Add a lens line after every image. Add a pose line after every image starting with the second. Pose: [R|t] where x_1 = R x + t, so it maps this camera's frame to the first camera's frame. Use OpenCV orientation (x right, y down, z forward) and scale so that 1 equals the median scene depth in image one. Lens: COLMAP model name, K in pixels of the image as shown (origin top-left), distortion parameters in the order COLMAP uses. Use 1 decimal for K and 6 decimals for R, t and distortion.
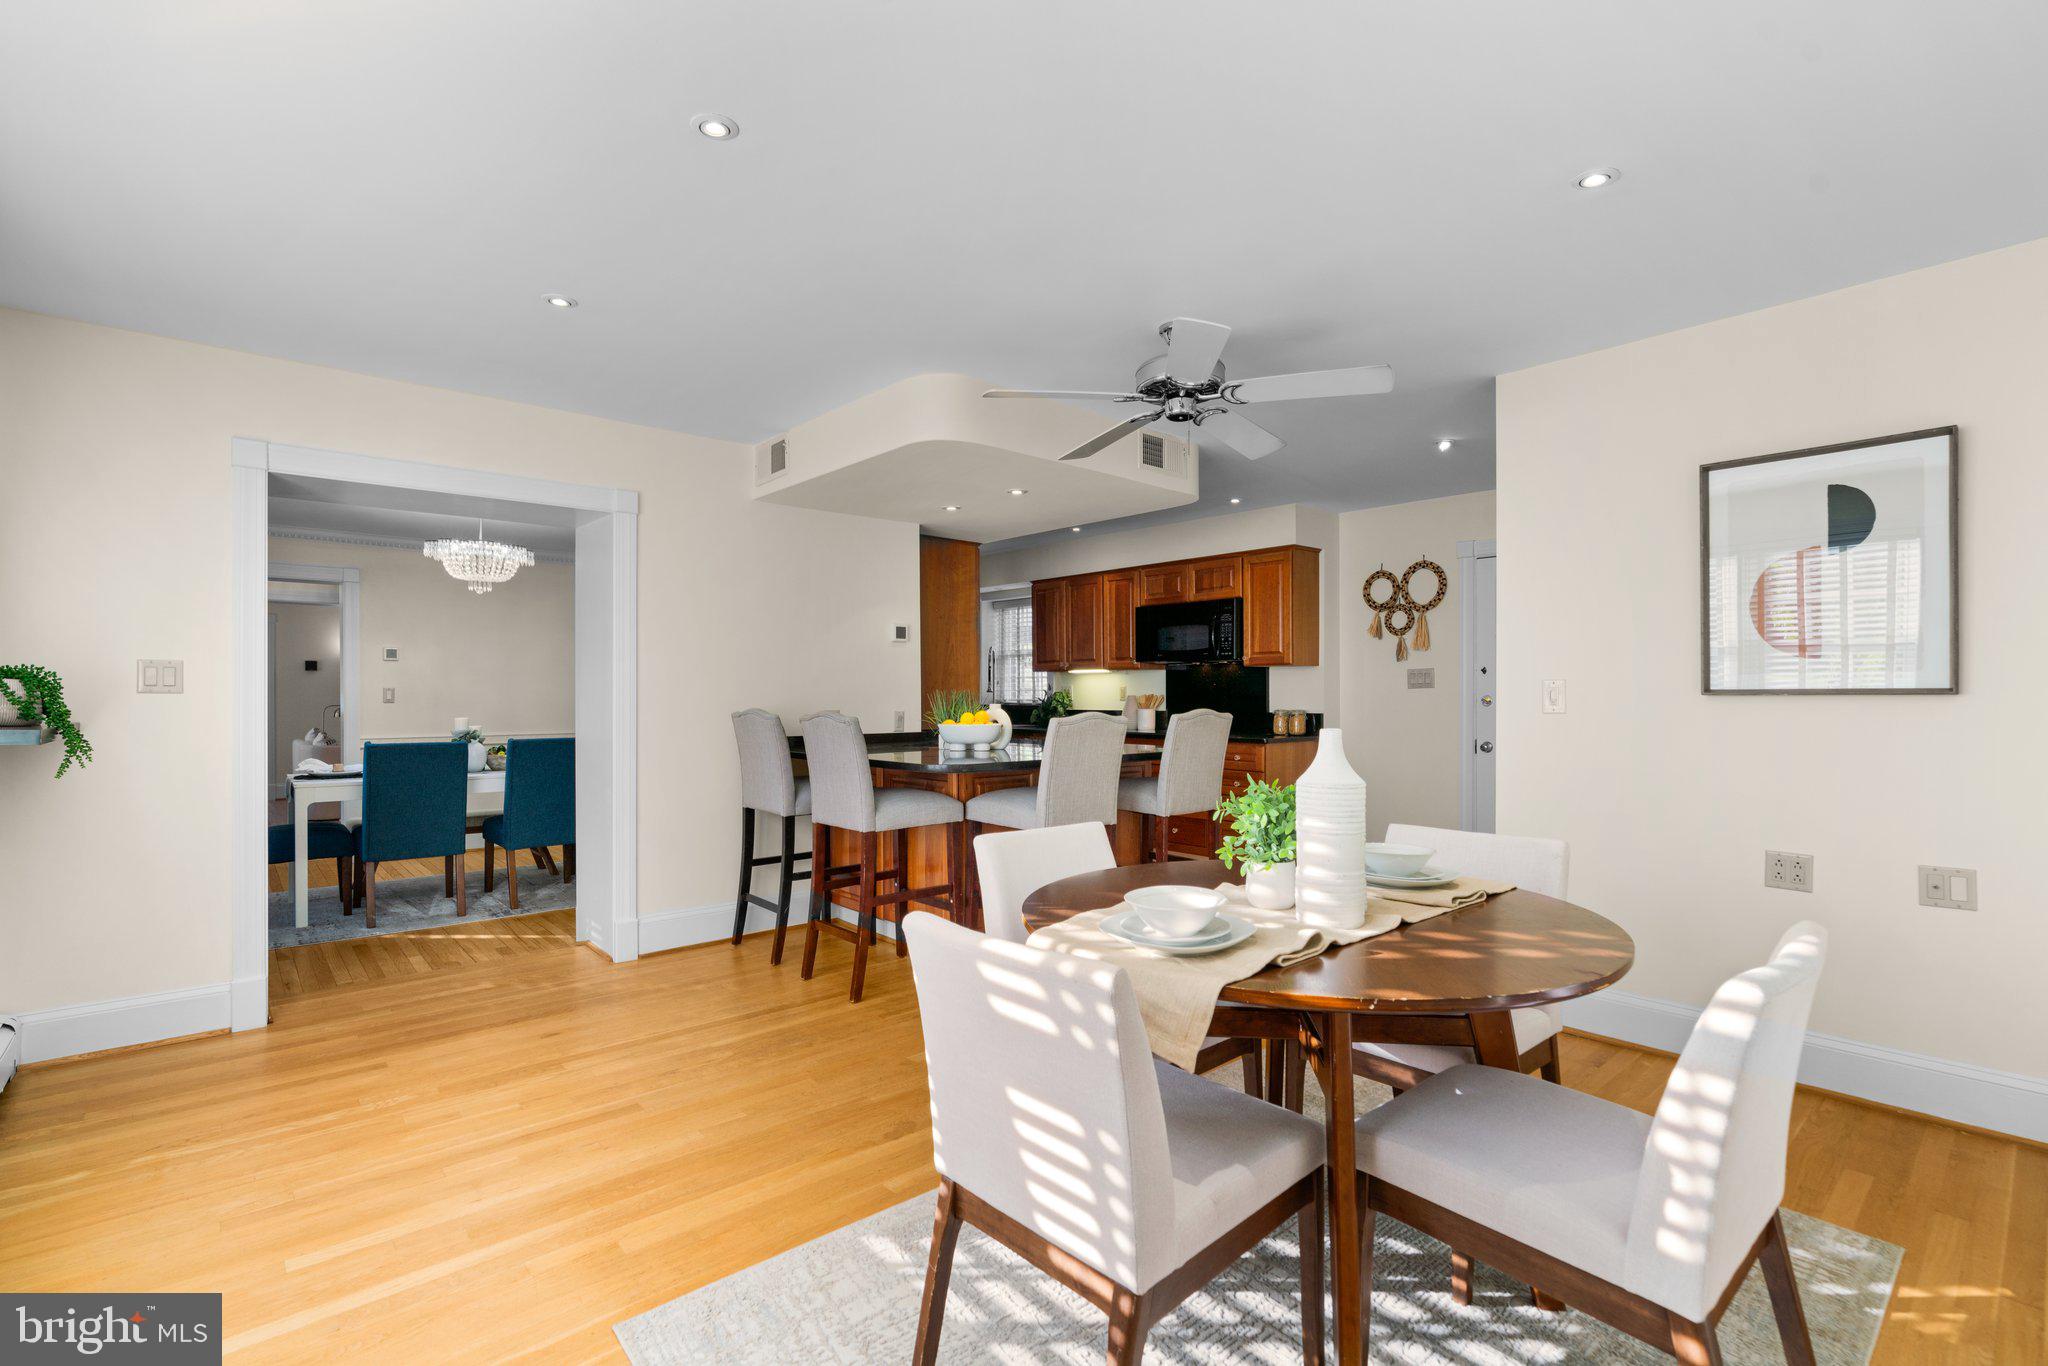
lens RADIAL K [[925.8, 0, 1038.7], [0, 925.8, 687.1], [0, 0, 1]] dist [-0.009826, 0.004516]
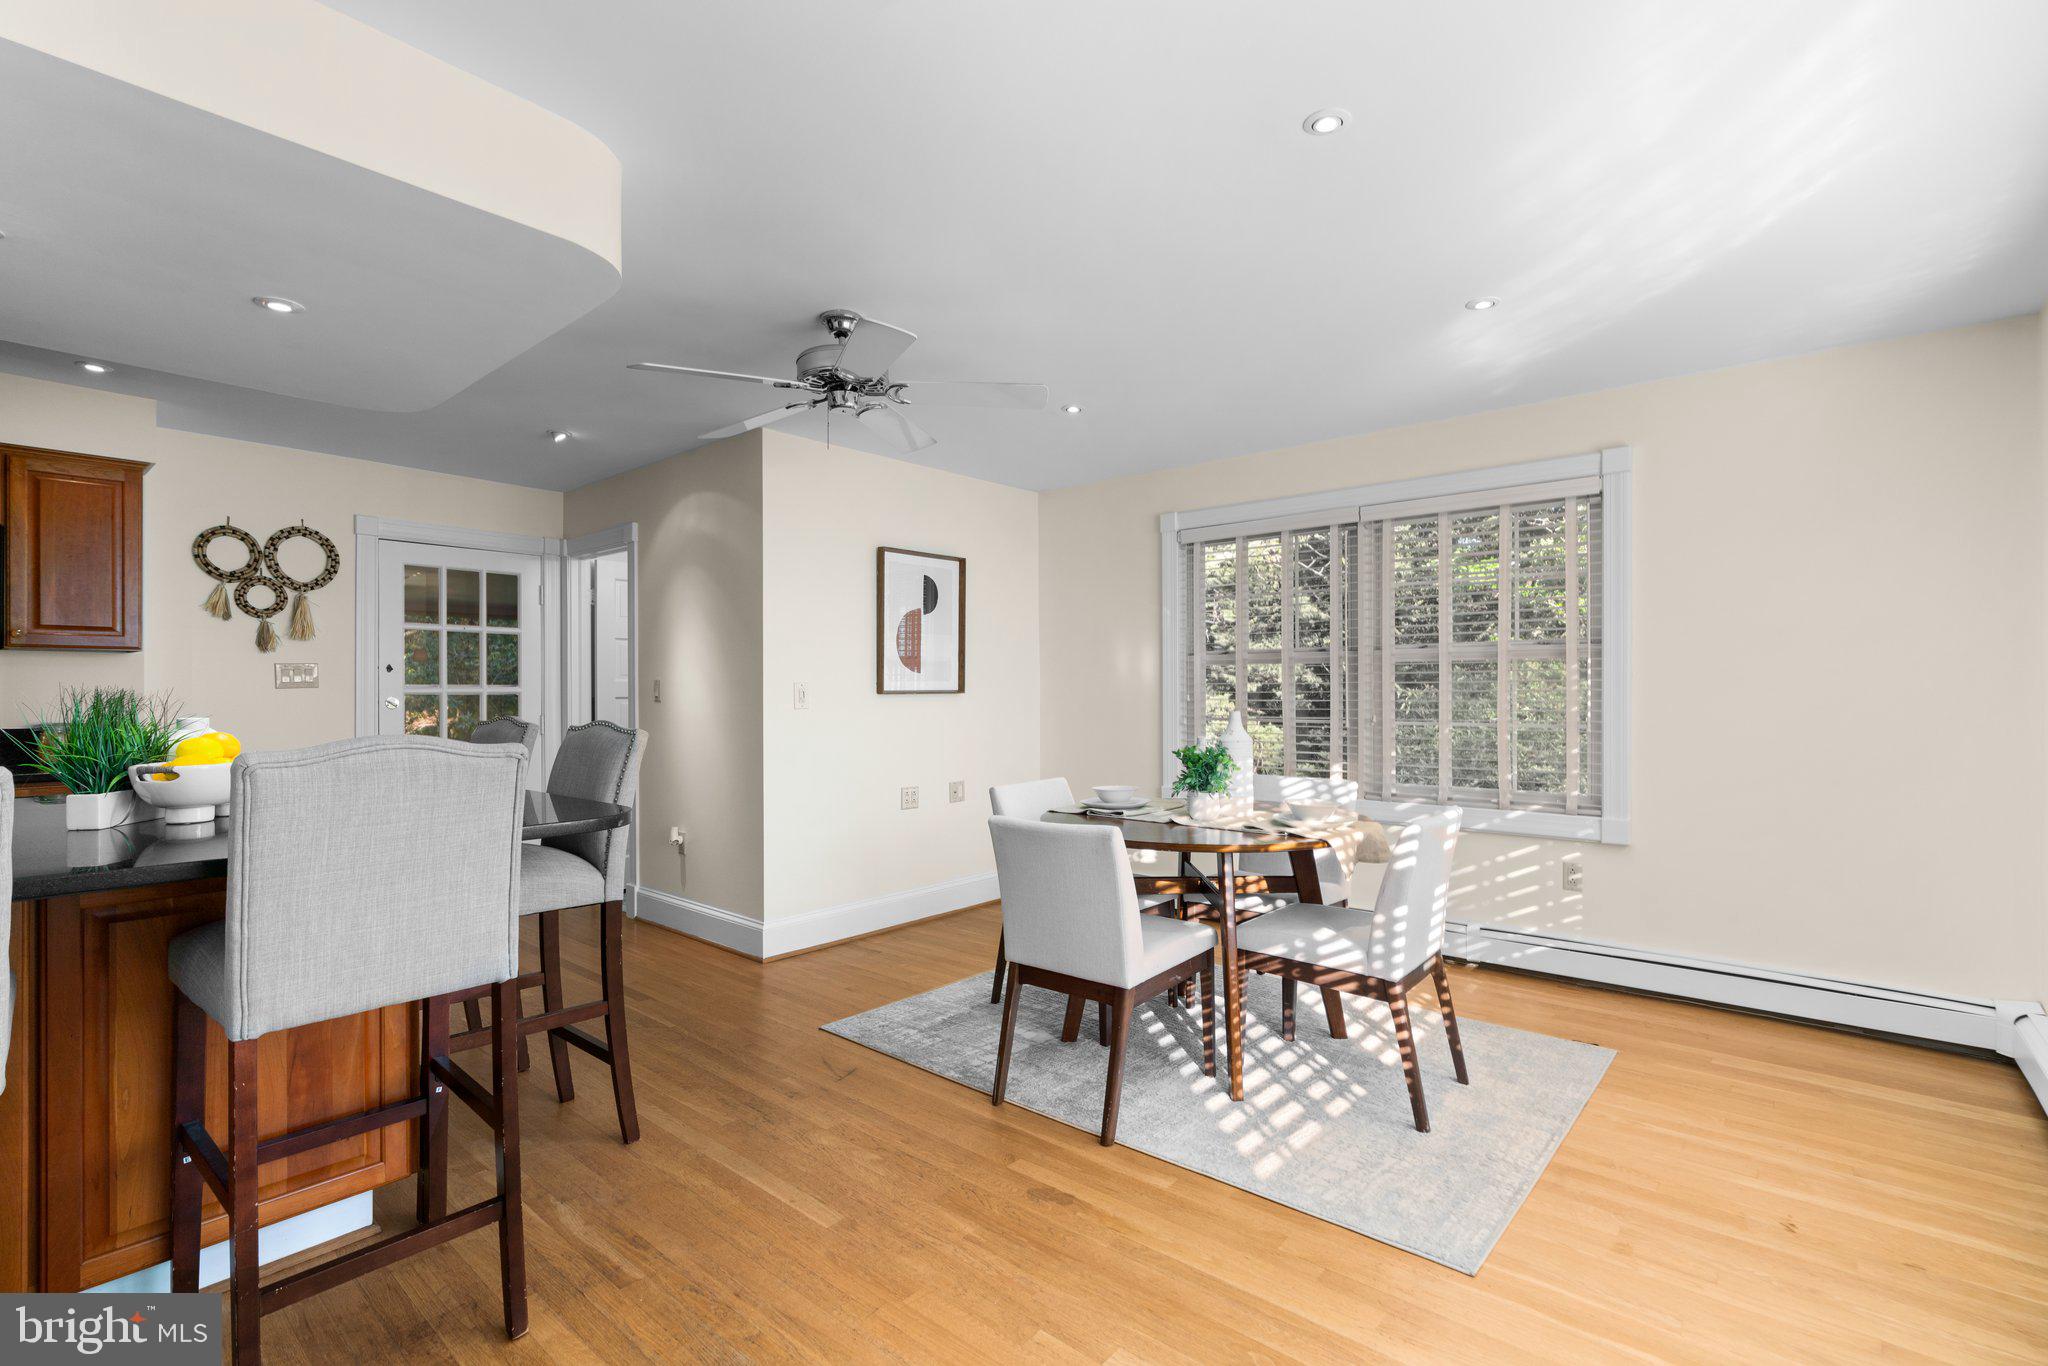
lens RADIAL K [[925.8, 0, 1018.8], [0, 925.8, 678.8], [0, 0, 1]] dist [-0.009826, 0.004516]
pose [[-0.122542, 0.013877, 0.992366, -0.432169], [-0.003558, 0.999890, -0.014422, 0.002256], [-0.992457, -0.005298, -0.122479, 0.485125]]
